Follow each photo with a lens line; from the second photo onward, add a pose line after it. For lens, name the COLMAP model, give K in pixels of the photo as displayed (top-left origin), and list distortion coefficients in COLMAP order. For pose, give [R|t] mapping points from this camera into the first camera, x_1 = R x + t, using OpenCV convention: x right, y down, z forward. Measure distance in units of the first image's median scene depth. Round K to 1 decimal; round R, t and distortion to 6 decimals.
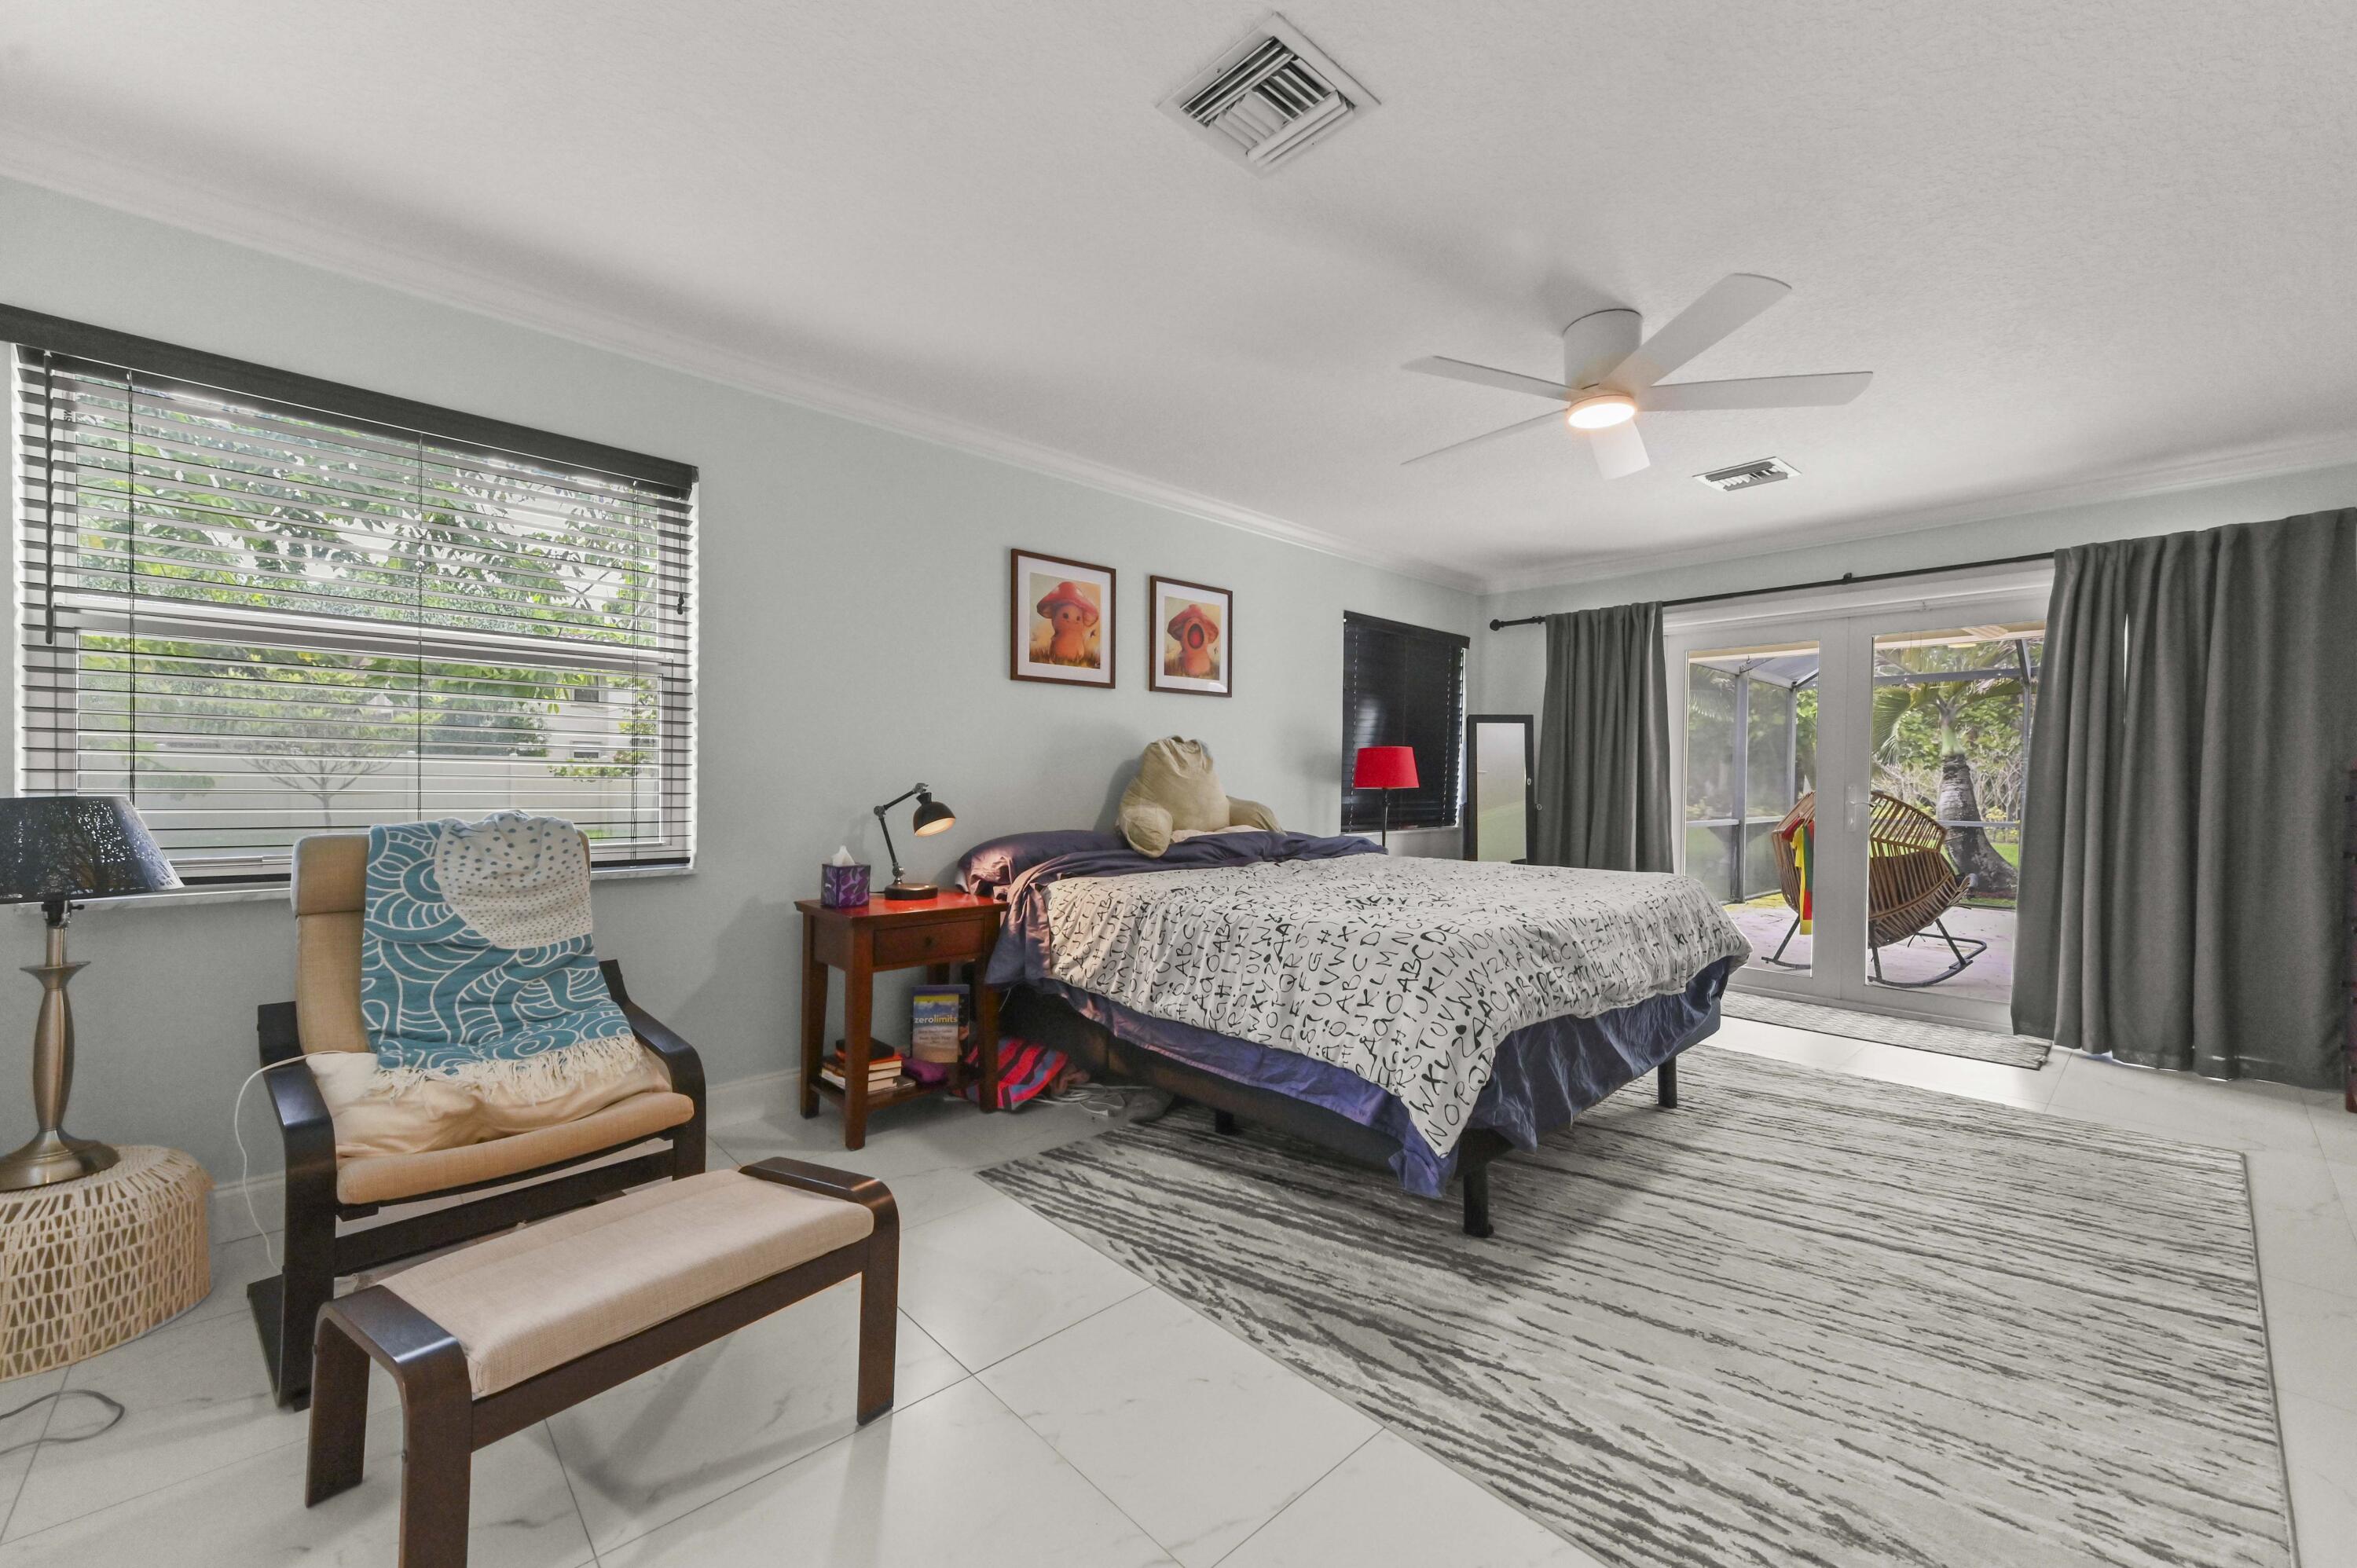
lens RADIAL K [[914.6, 0, 1194.1], [0, 914.6, 811.0], [0, 0, 1]] dist [0.019125, -0.000085]
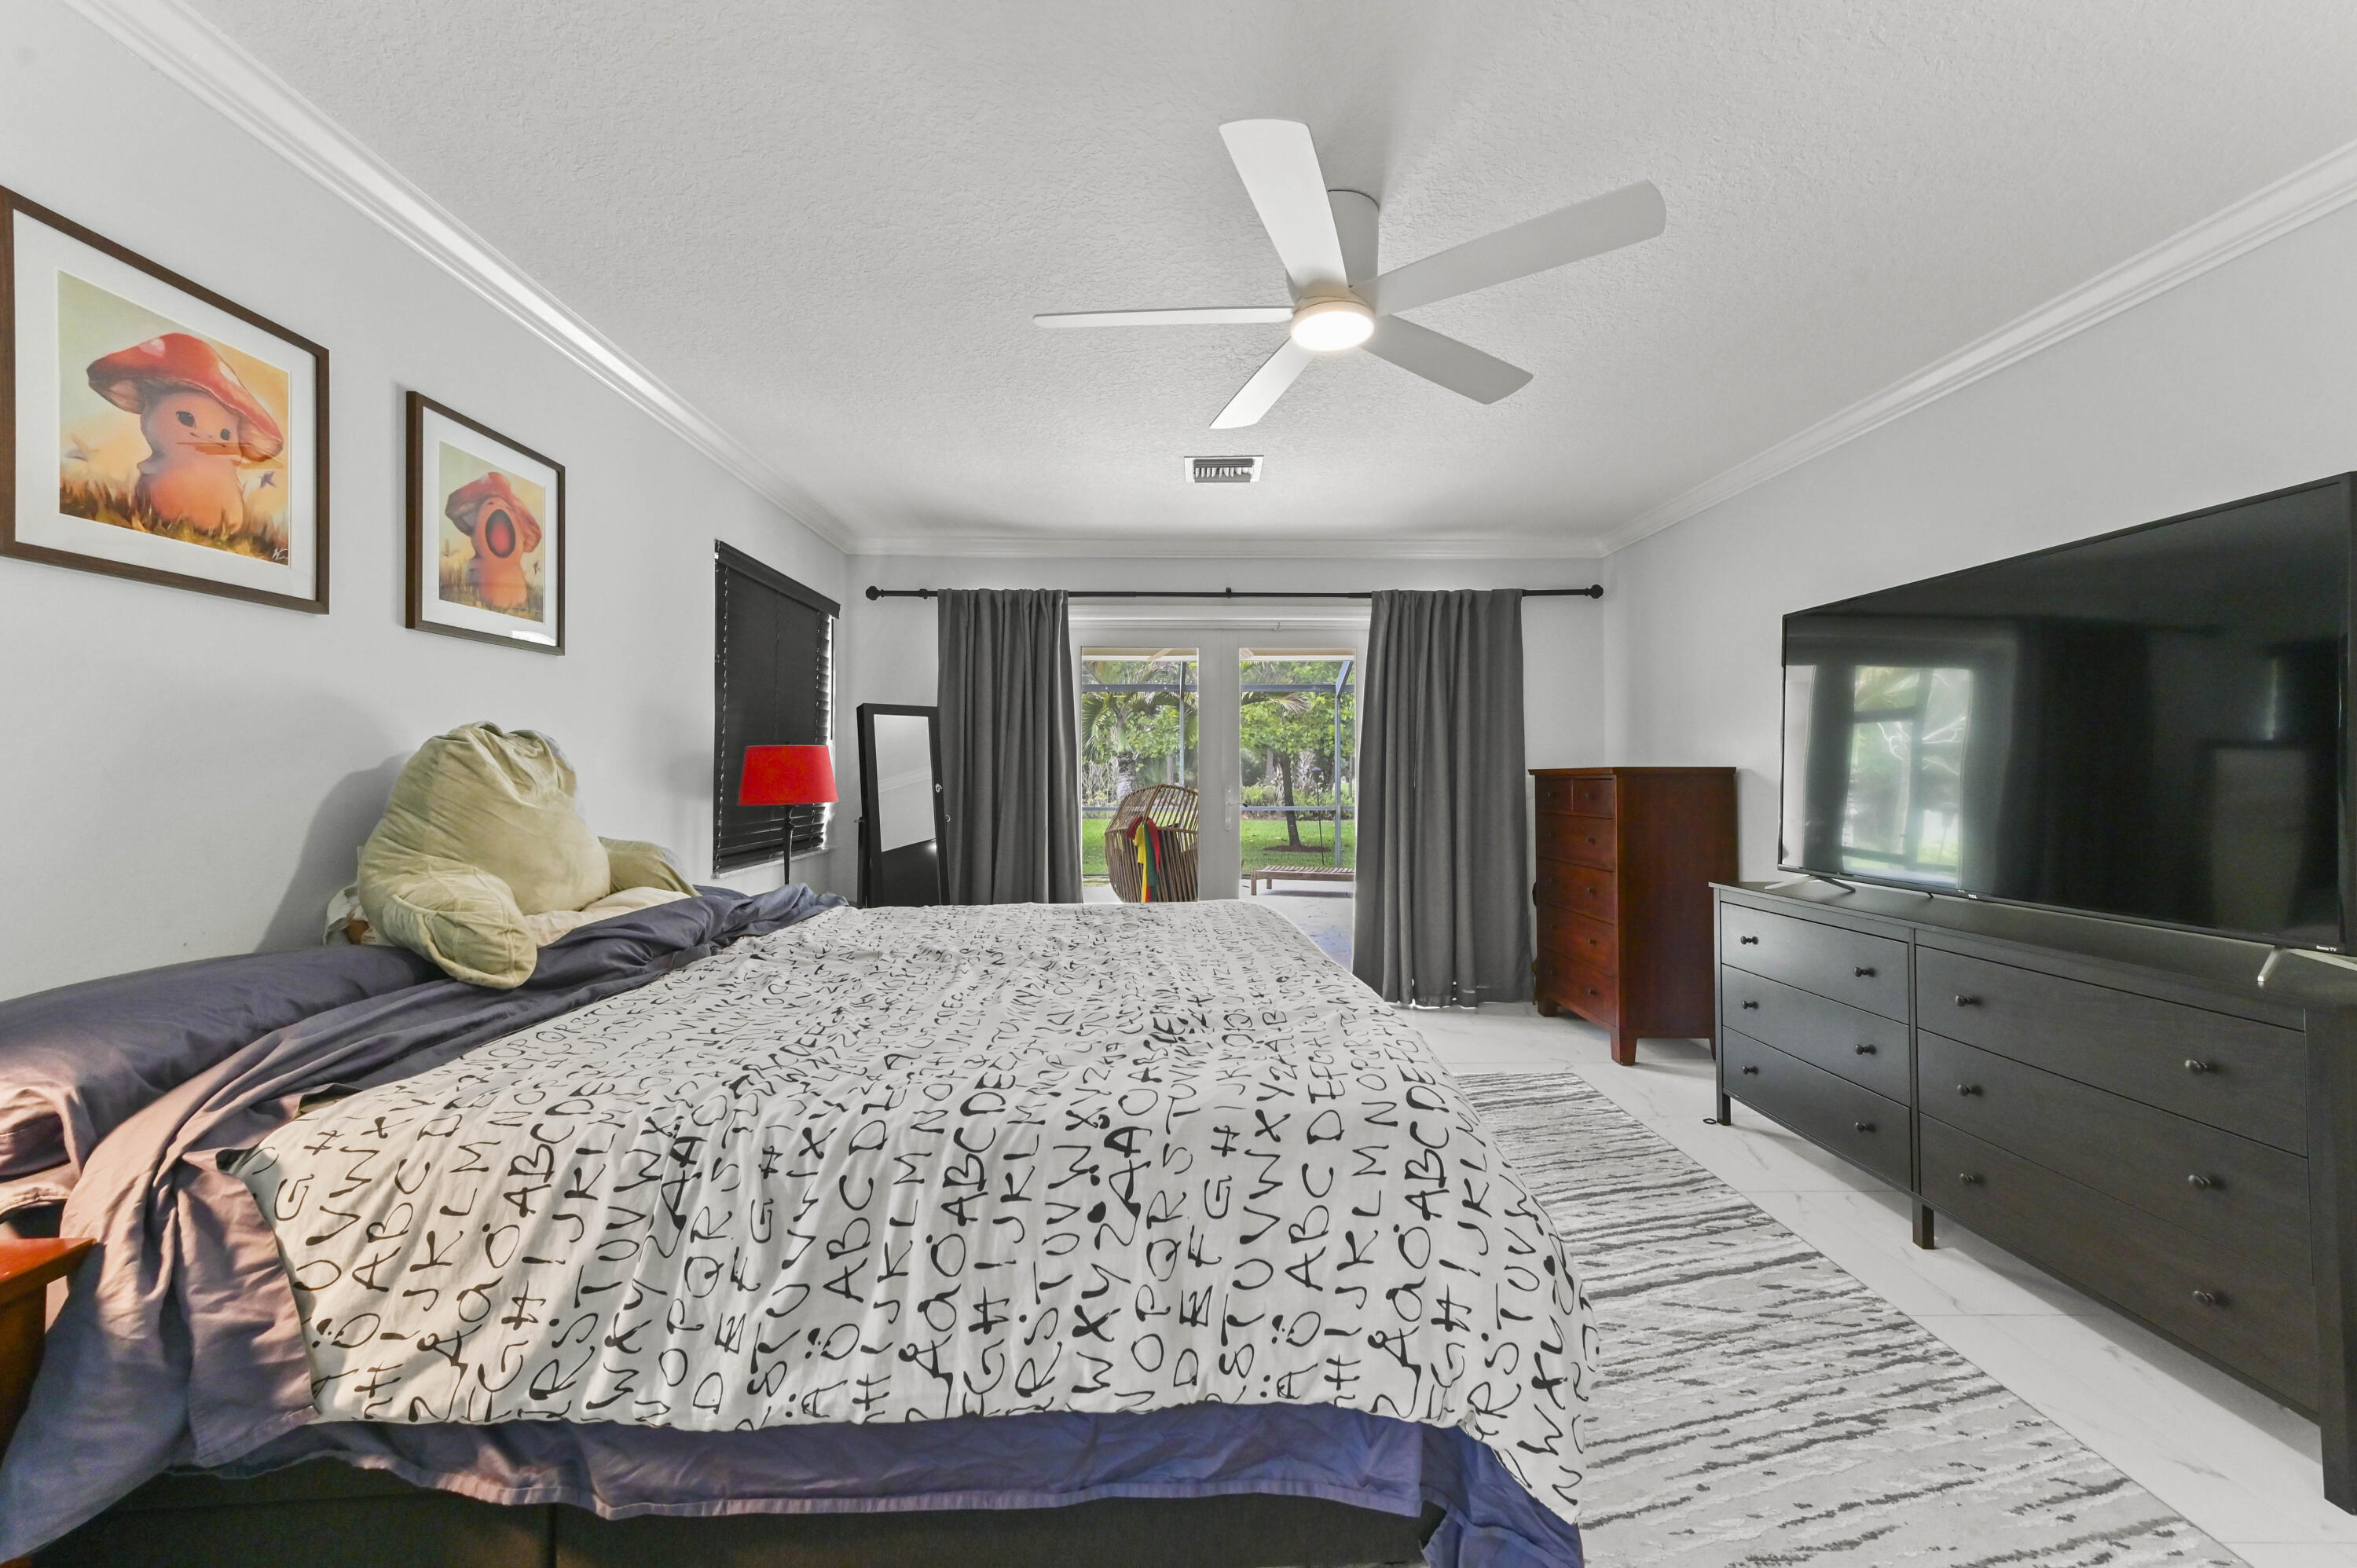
lens RADIAL K [[935.6, 0, 1174.9], [0, 935.6, 768.4], [0, 0, 1]] dist [0.014671, 0.000080]
pose [[0.673911, -0.007325, 0.738777, -0.200878], [0.033879, 0.999205, -0.020997, -0.045709], [-0.738036, 0.039179, 0.673623, 0.512124]]
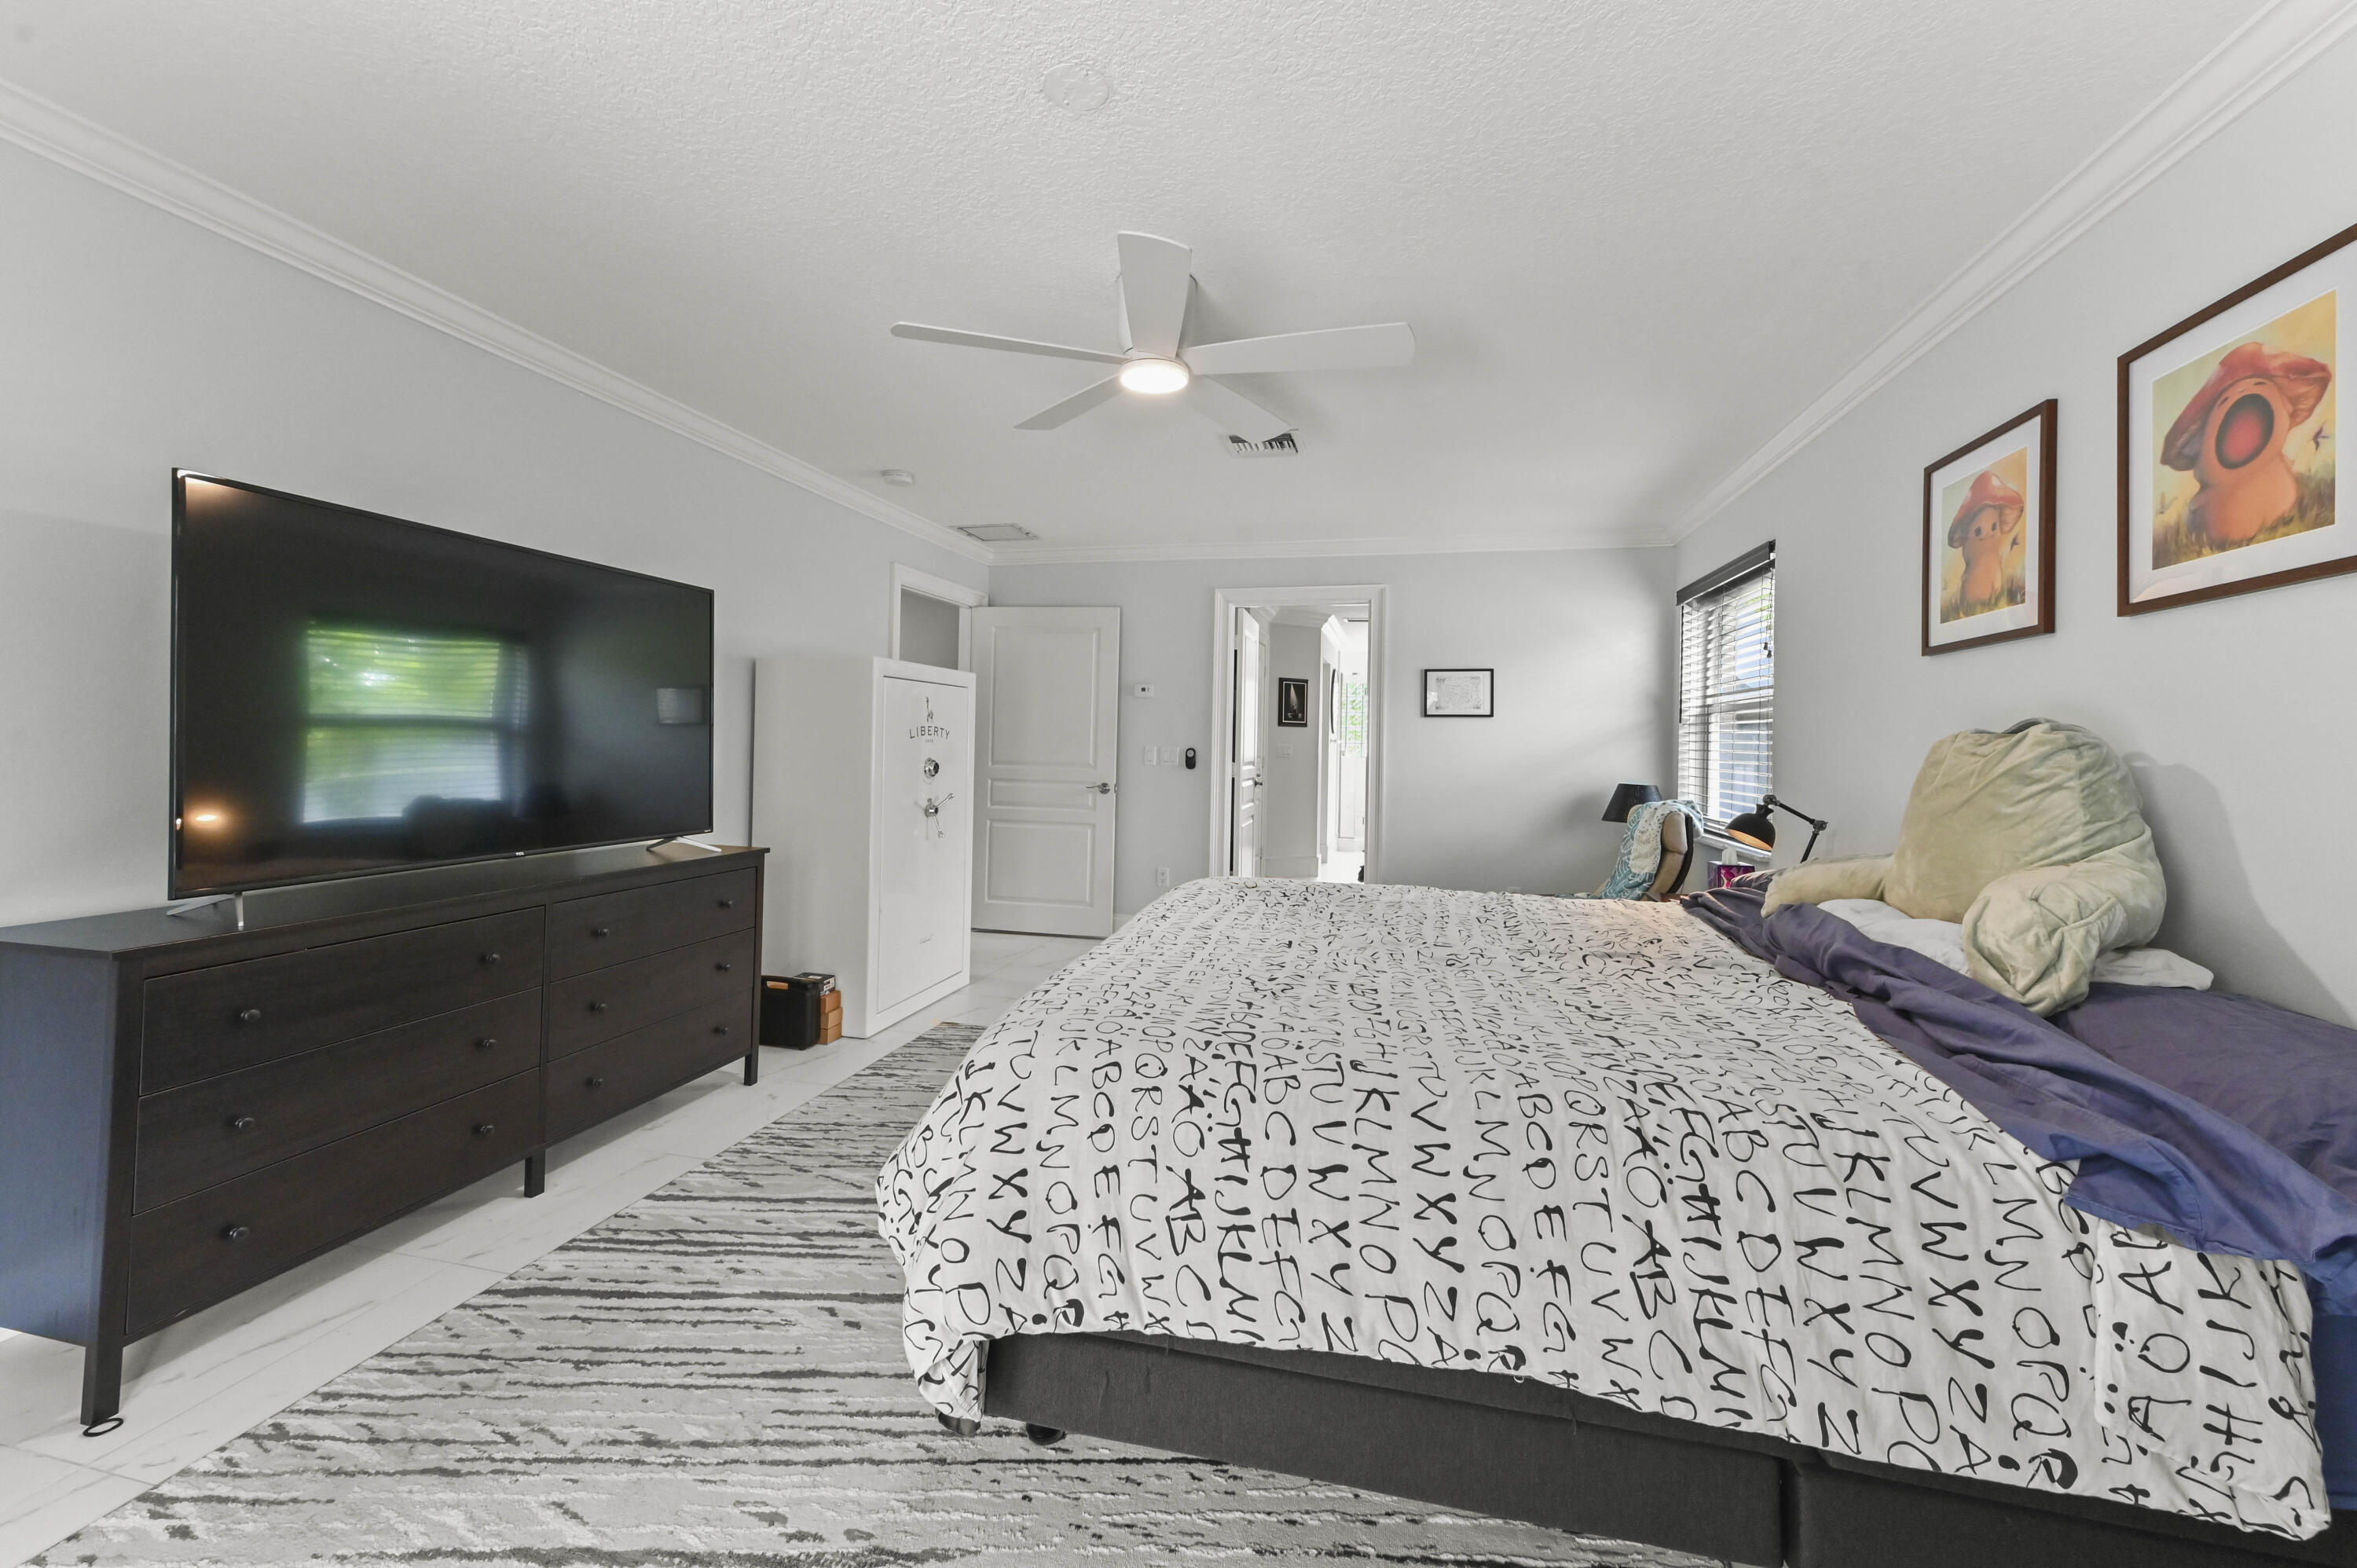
lens RADIAL K [[935.6, 0, 1174.9], [0, 935.6, 768.4], [0, 0, 1]] dist [0.014671, 0.000080]
pose [[-0.846232, -0.014003, -0.532631, 0.806181], [-0.048540, 0.997524, 0.050894, -0.083323], [0.530599, 0.068922, -0.844816, 1.600097]]
